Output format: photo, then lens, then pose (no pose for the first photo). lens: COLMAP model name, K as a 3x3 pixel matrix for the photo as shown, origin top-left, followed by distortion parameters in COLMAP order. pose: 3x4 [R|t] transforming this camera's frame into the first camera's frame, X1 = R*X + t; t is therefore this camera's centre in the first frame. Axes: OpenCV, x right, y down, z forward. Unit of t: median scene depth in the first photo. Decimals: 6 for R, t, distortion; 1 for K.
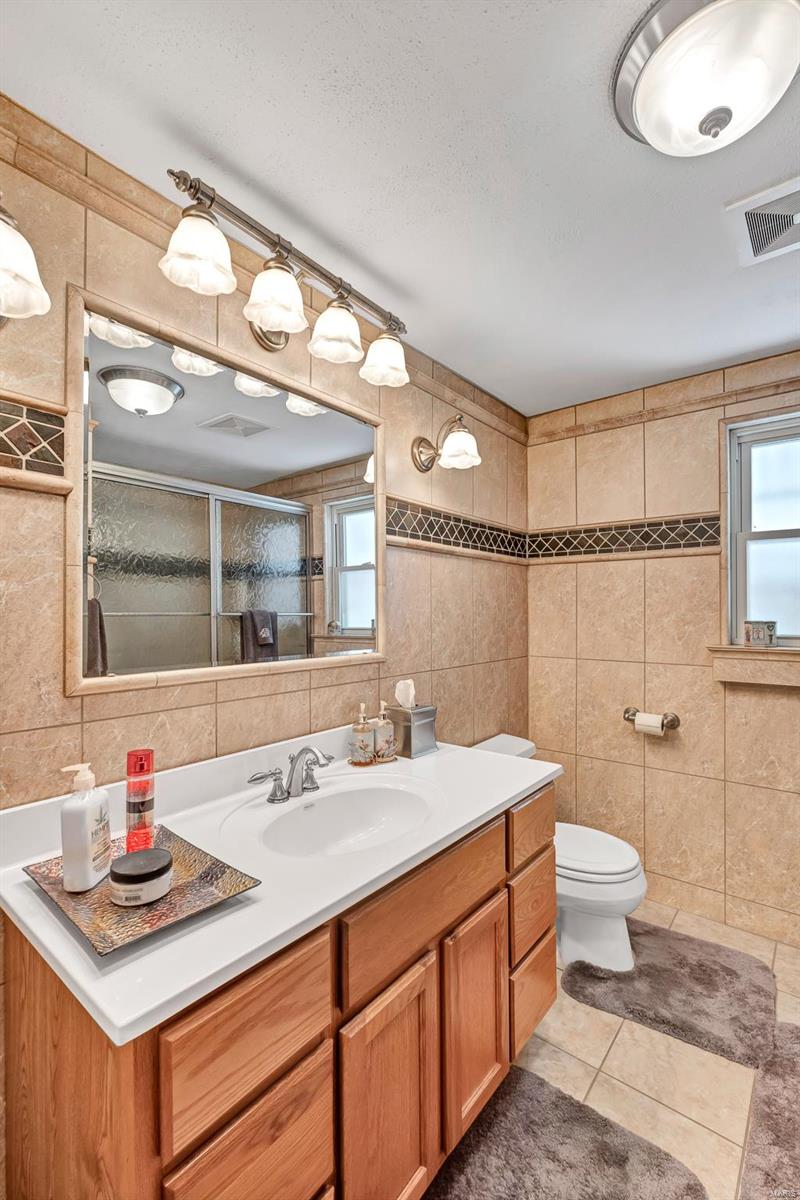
lens RADIAL K [[531.2, 0, 396.2], [0, 531.2, 606.9], [0, 0, 1]] dist [-0.010929, 0.002417]
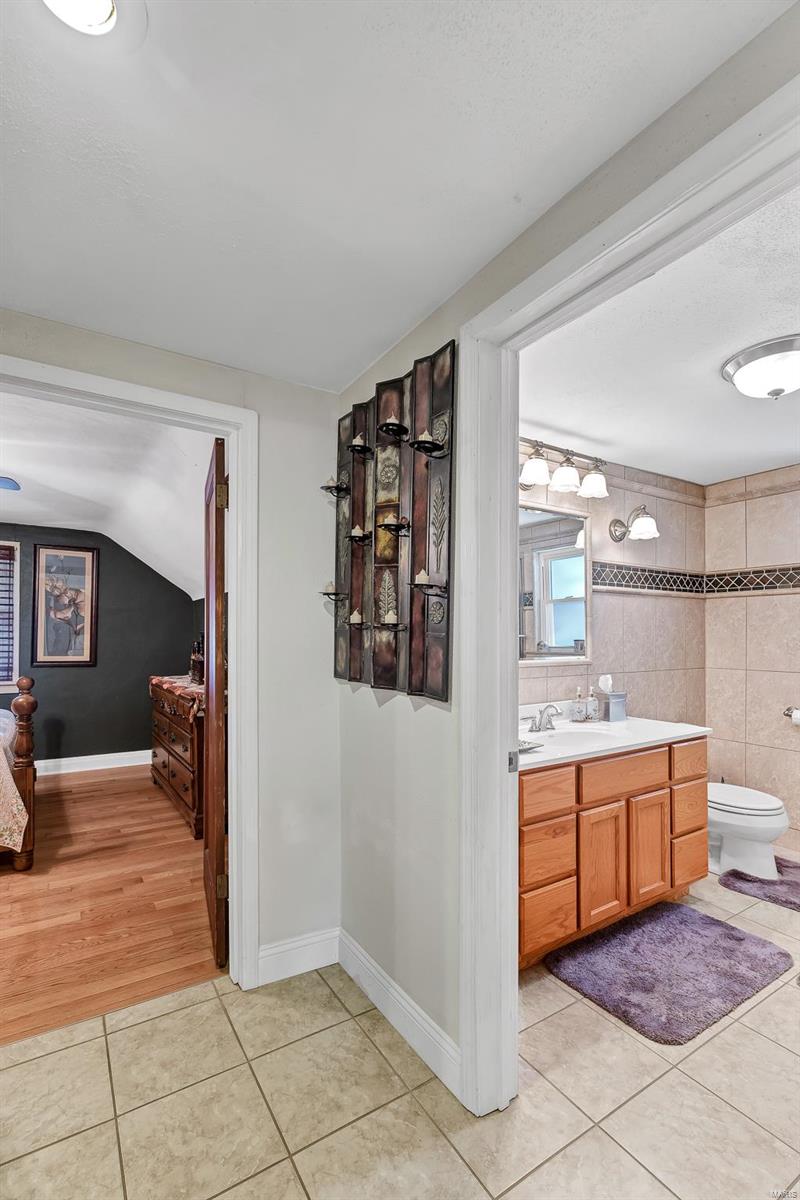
lens RADIAL K [[531.2, 0, 363.7], [0, 531.2, 632.7], [0, 0, 1]] dist [-0.010929, 0.002417]
pose [[0.923907, 0.000976, -0.382615, -0.039172], [0.000586, 0.999992, 0.003968, 0.000309], [0.382616, -0.003890, 0.923899, -0.661398]]
